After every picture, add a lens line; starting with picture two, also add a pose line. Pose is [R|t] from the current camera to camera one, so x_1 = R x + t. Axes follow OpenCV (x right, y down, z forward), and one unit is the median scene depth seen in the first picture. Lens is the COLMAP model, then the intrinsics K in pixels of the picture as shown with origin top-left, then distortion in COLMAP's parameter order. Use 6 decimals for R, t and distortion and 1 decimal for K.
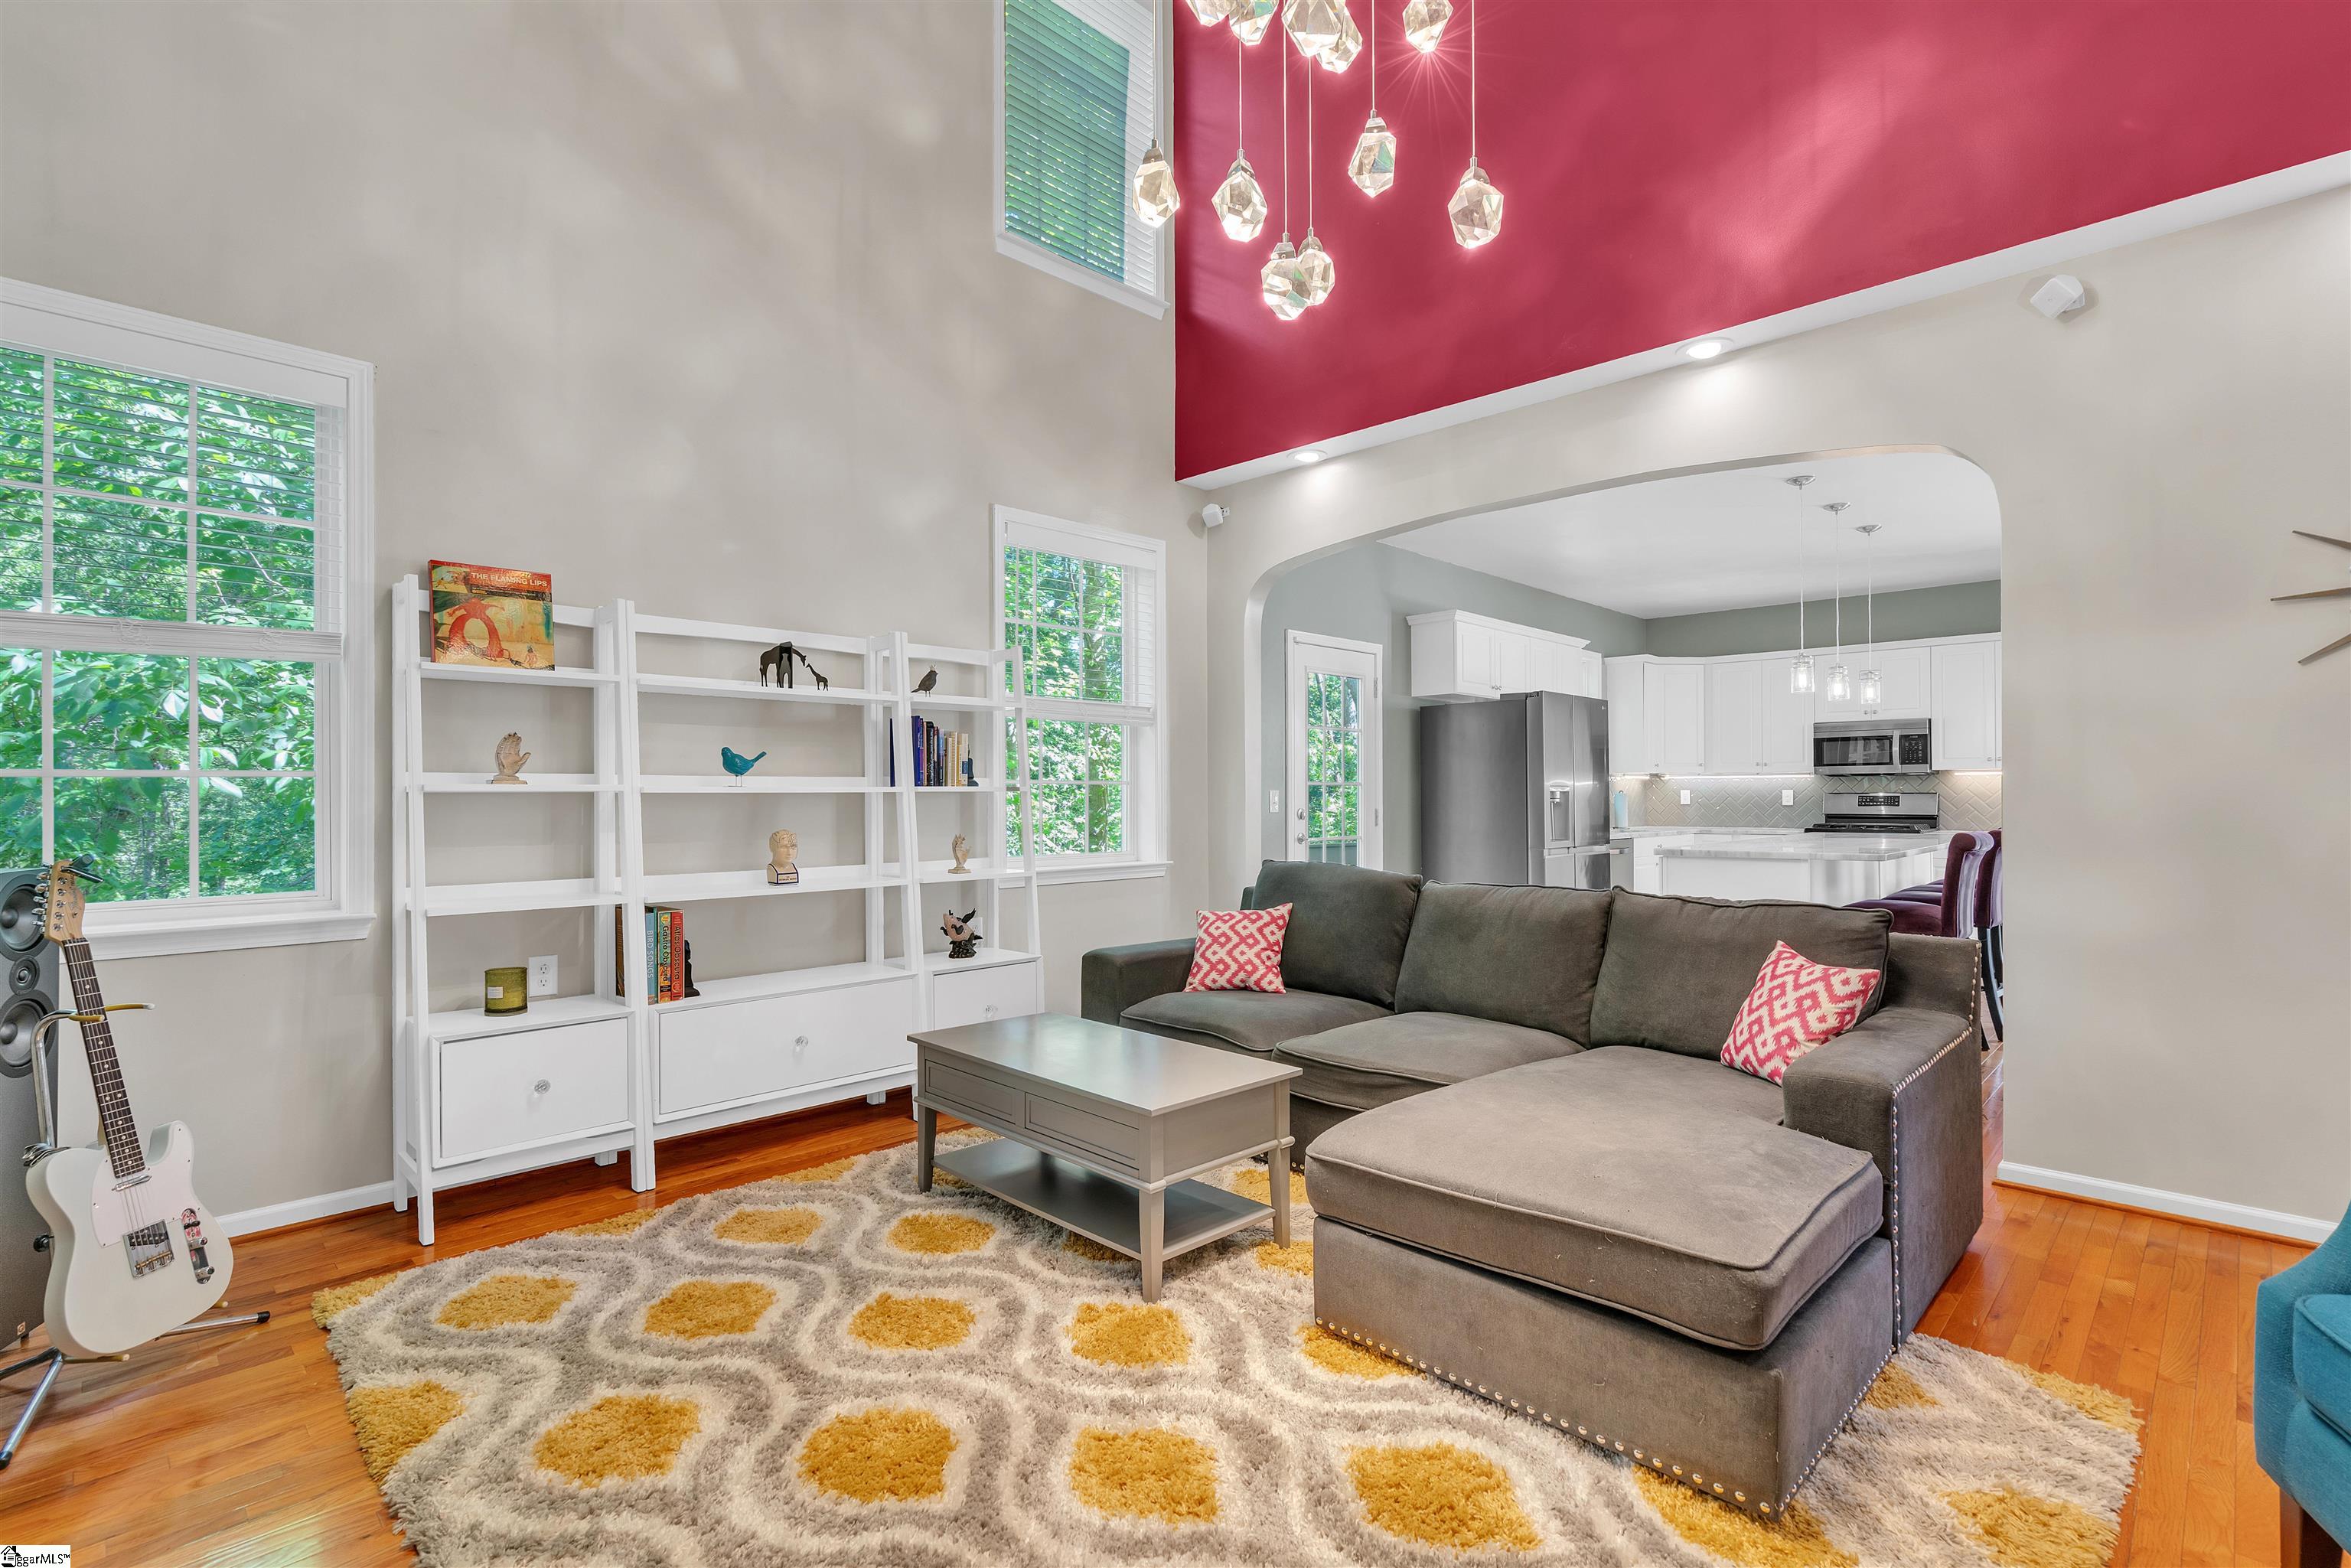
lens RADIAL K [[1075.8, 0, 1191.2], [0, 1075.8, 790.3], [0, 0, 1]] dist [-0.002427, 0.001848]
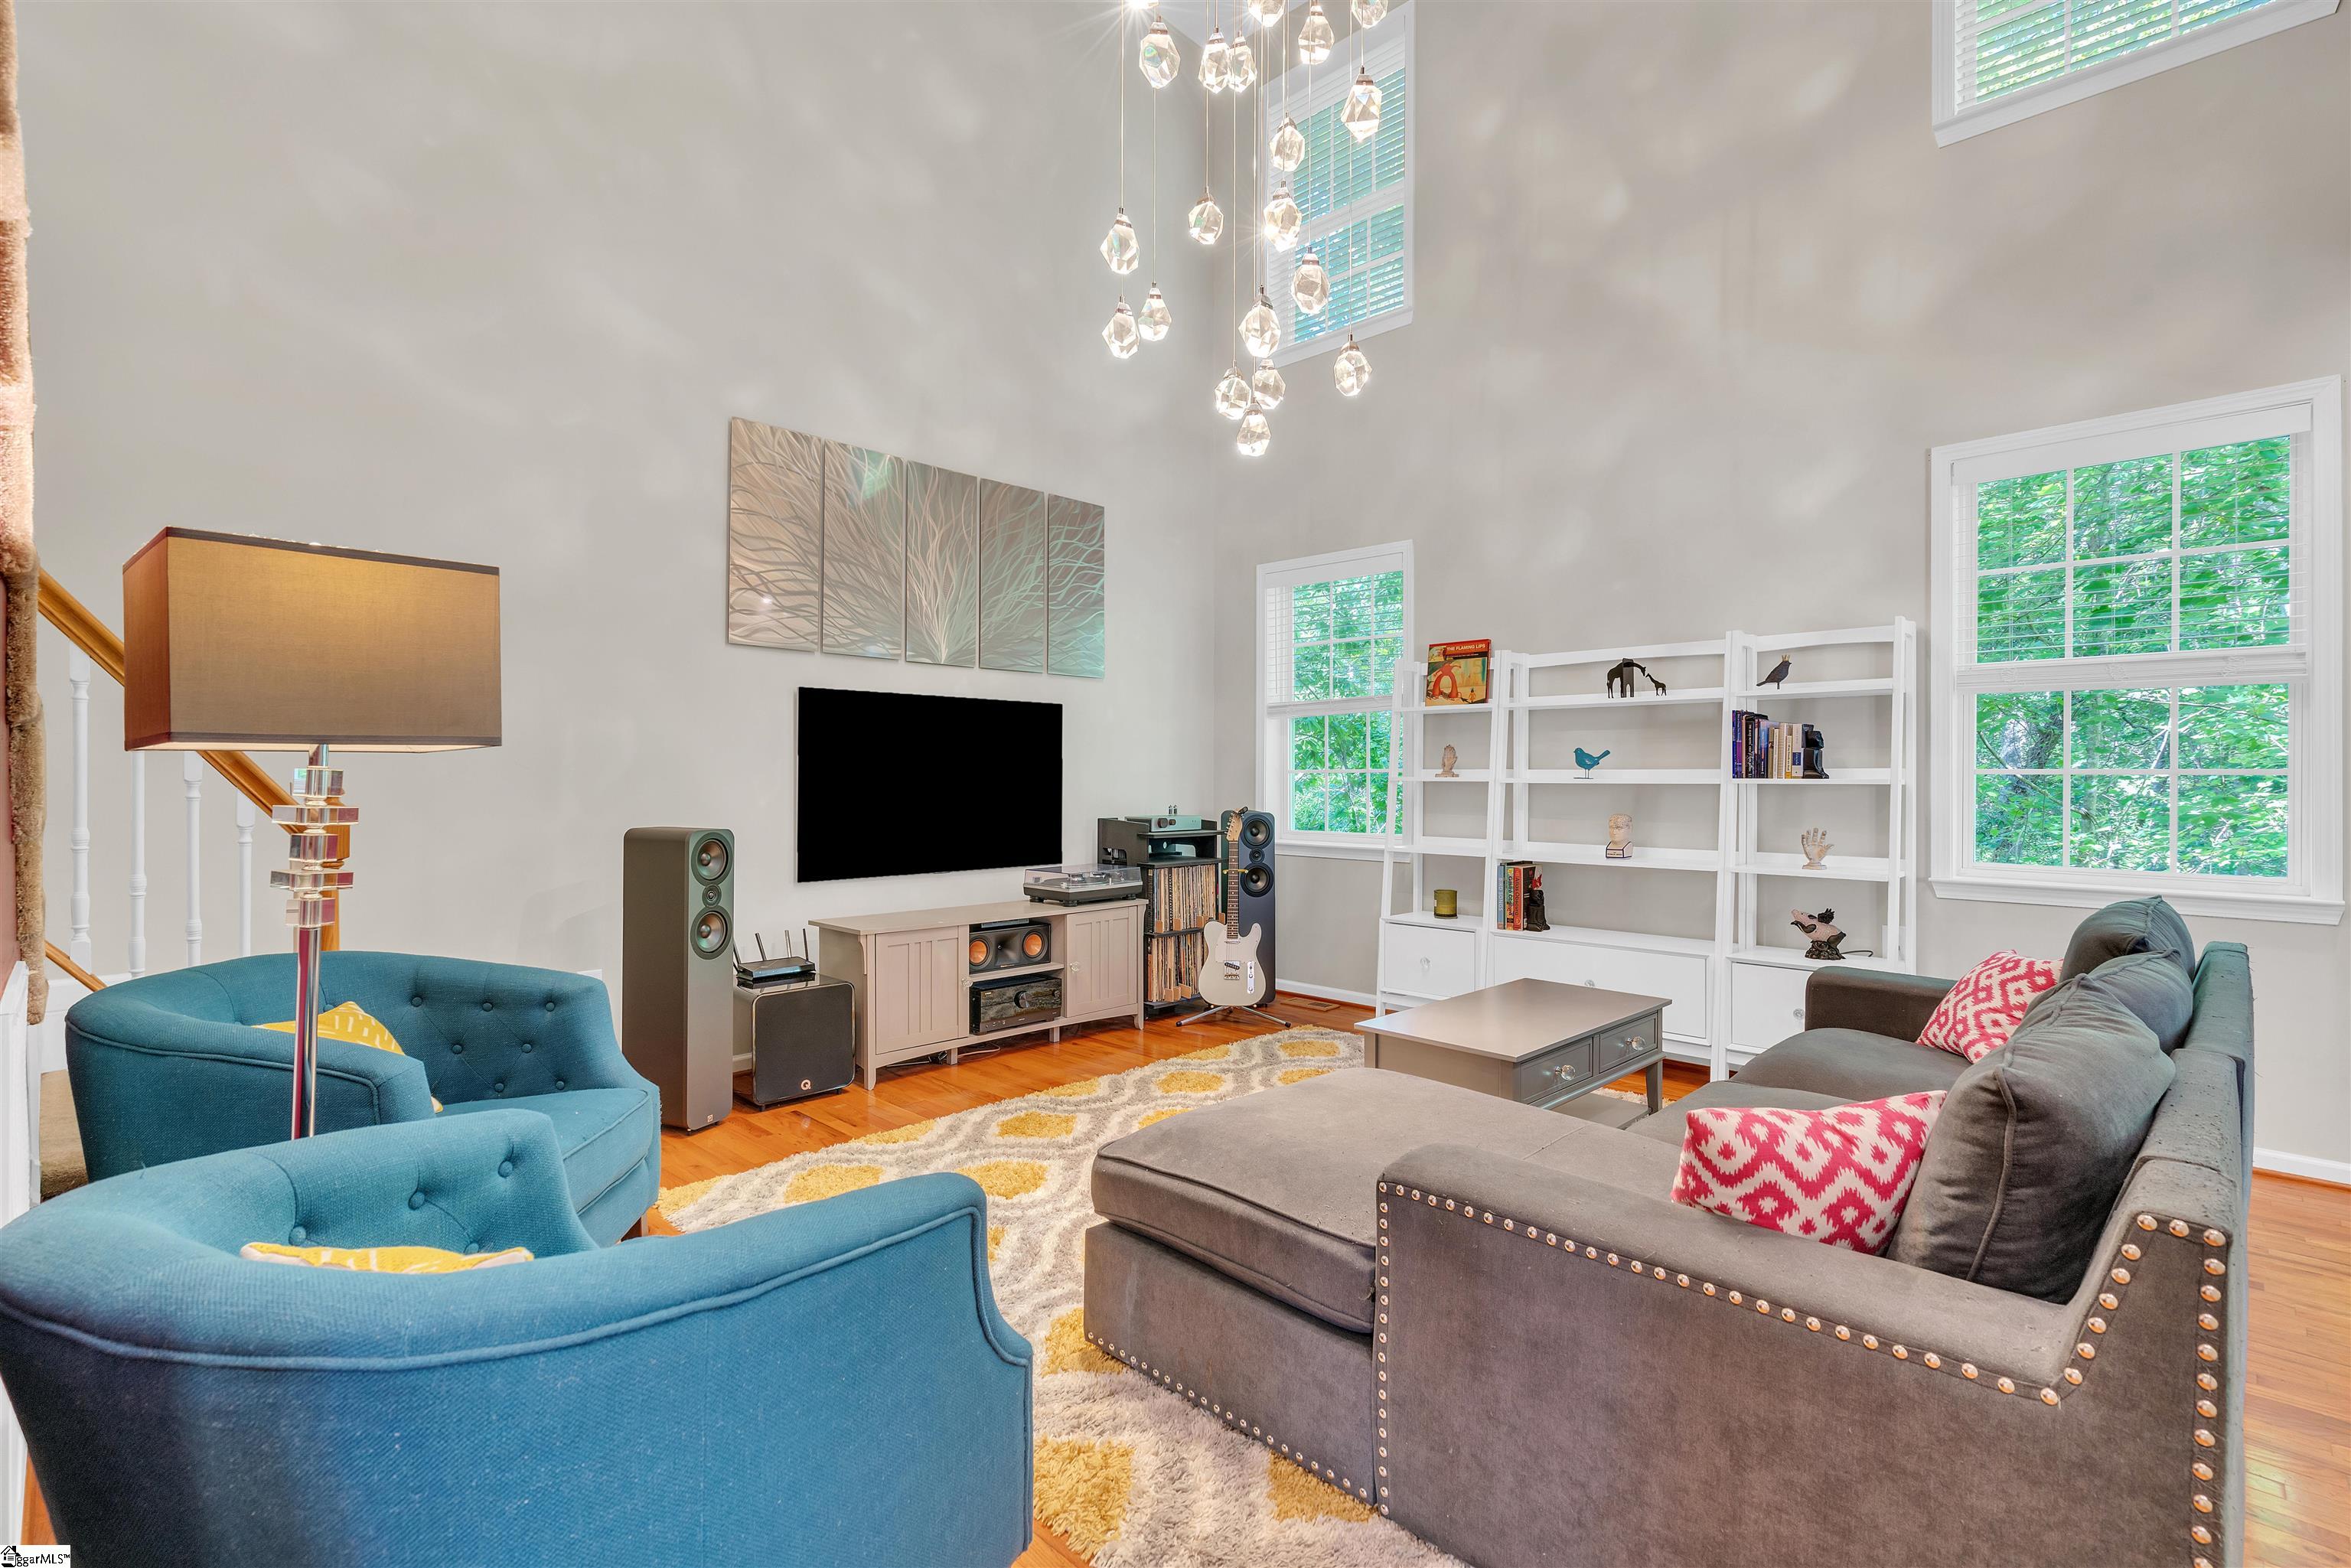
lens RADIAL K [[1075.8, 0, 1166.5], [0, 1075.8, 769.2], [0, 0, 1]] dist [-0.002427, 0.001848]
pose [[0.003528, 0.000028, -0.999994, 0.799399], [0.004596, 0.999989, 0.000044, -0.015302], [0.999983, -0.004596, 0.003528, 0.461518]]
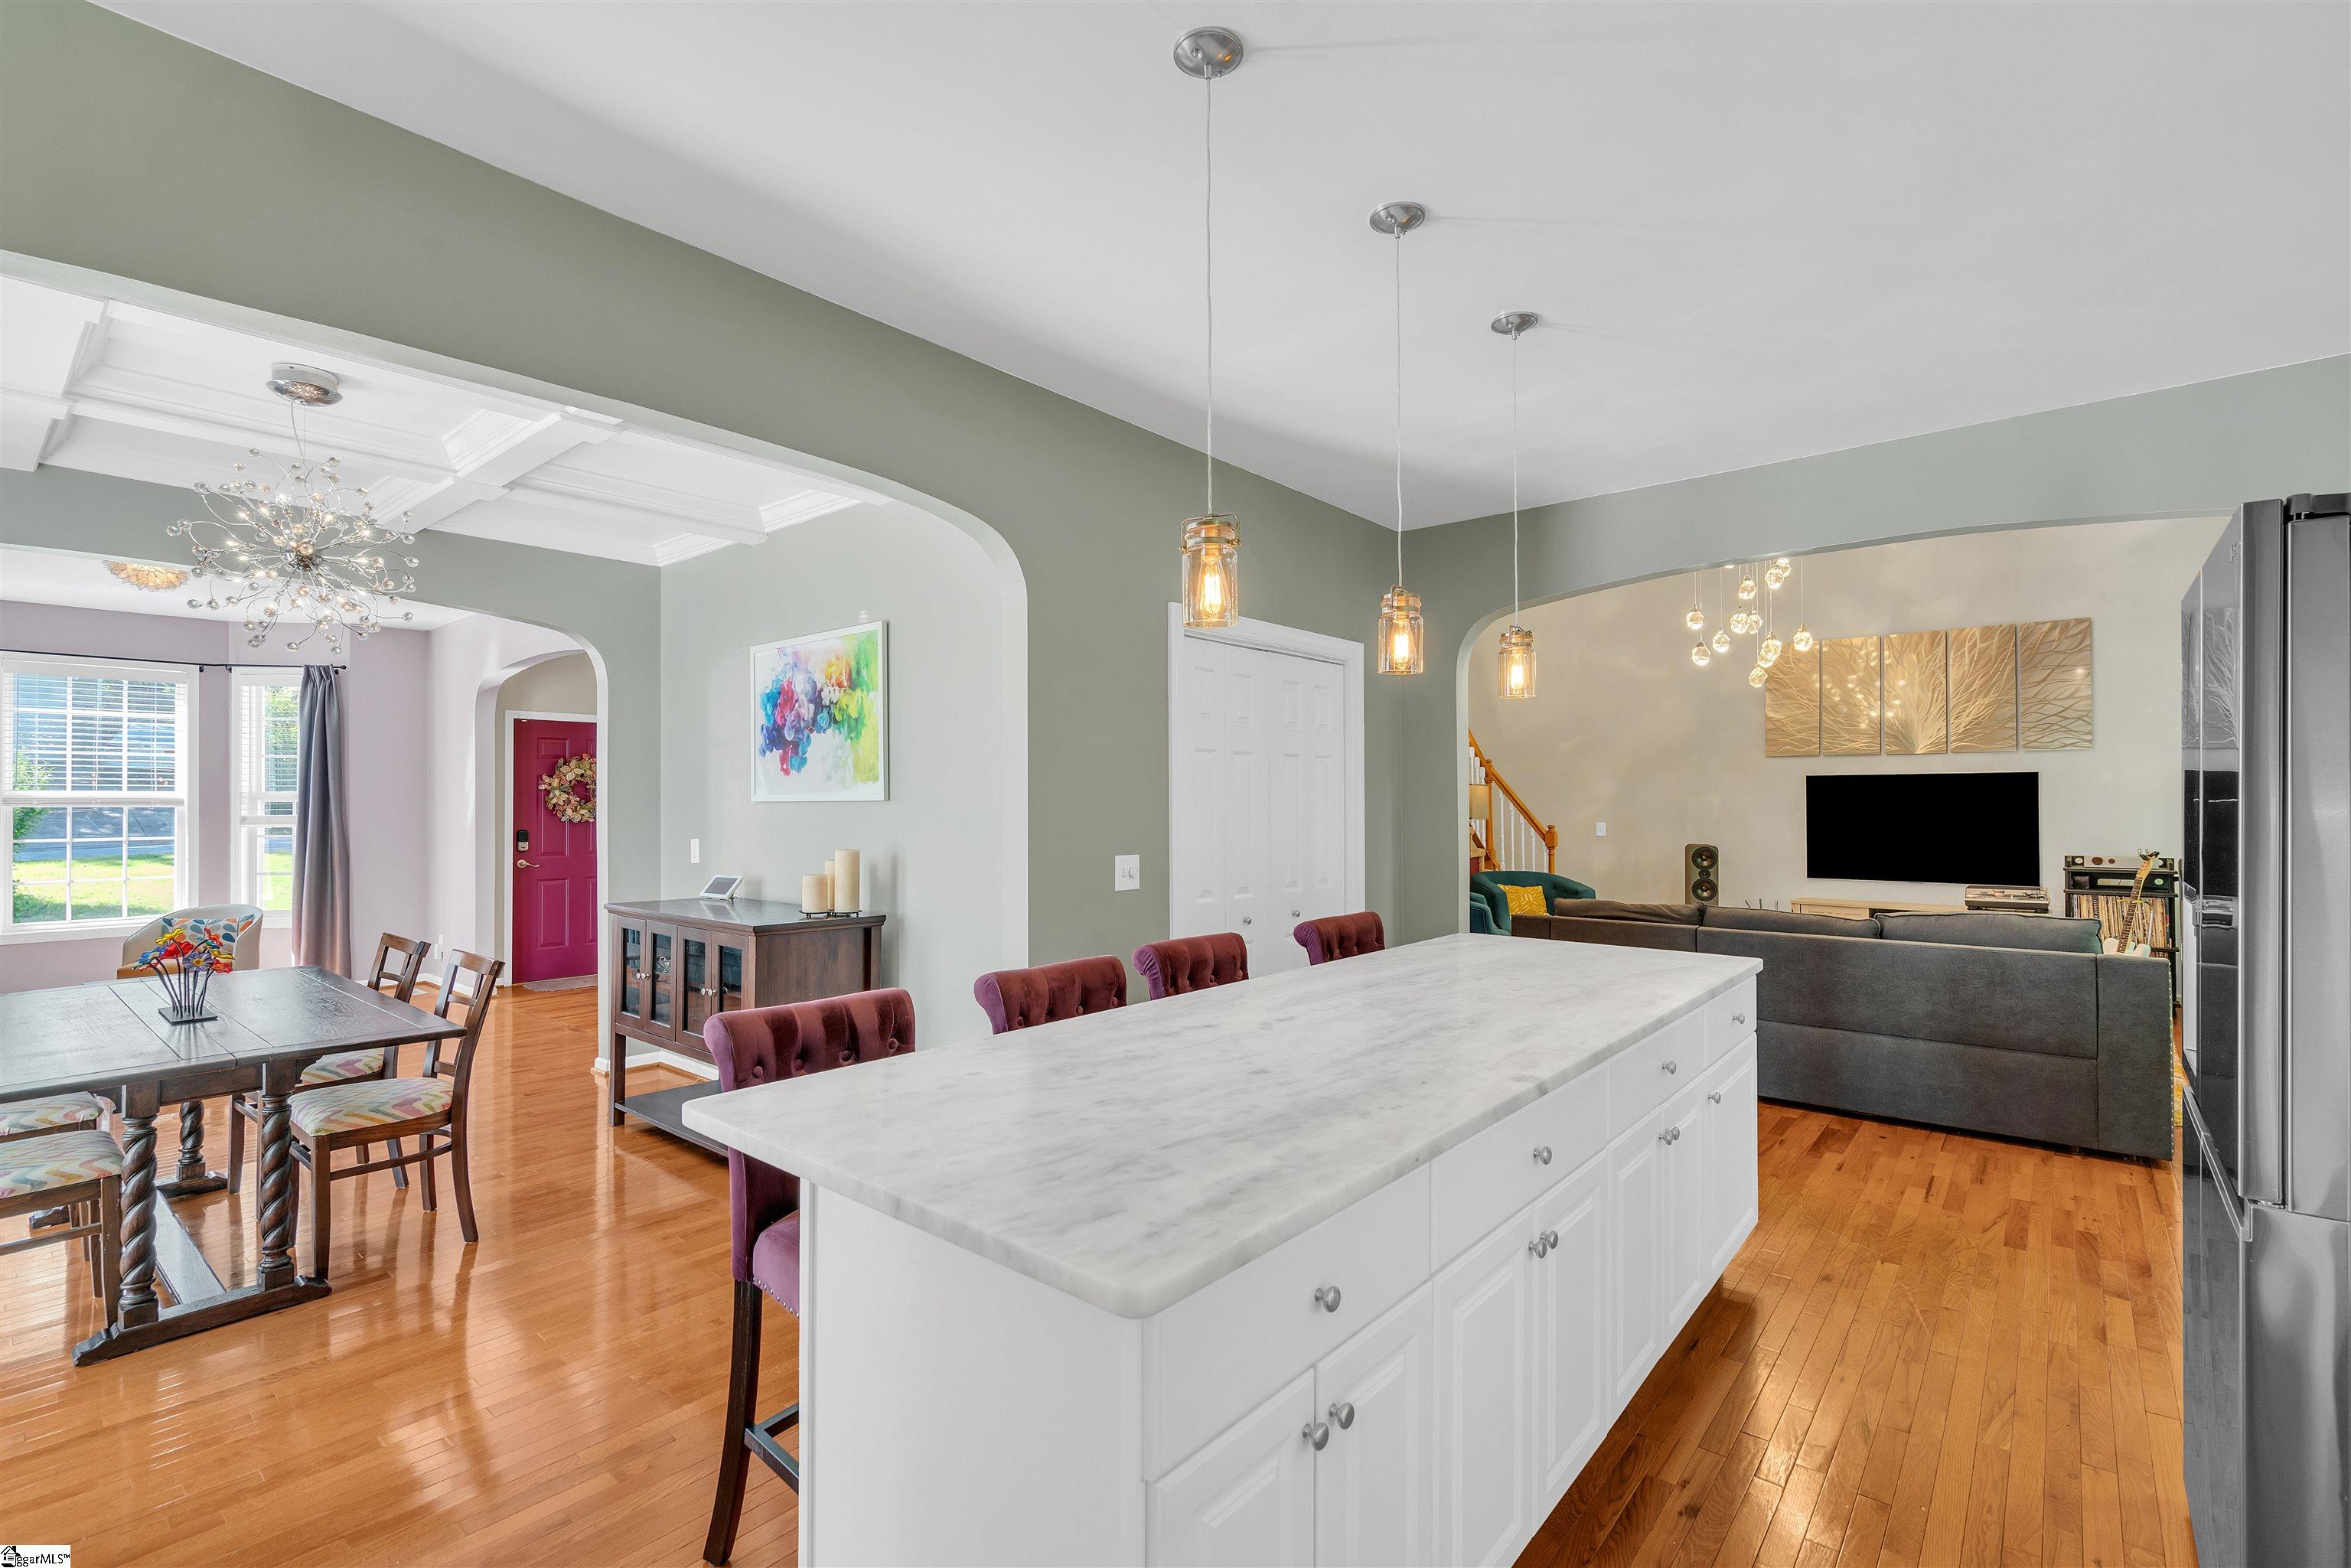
lens RADIAL K [[1075.8, 0, 1161.7], [0, 1075.8, 800.5], [0, 0, 1]] dist [-0.002427, 0.001848]
pose [[-0.997191, 0.007139, -0.074557, 1.120776], [0.007933, 0.999915, -0.010354, -0.041937], [0.074477, -0.010916, -0.997163, 2.175379]]
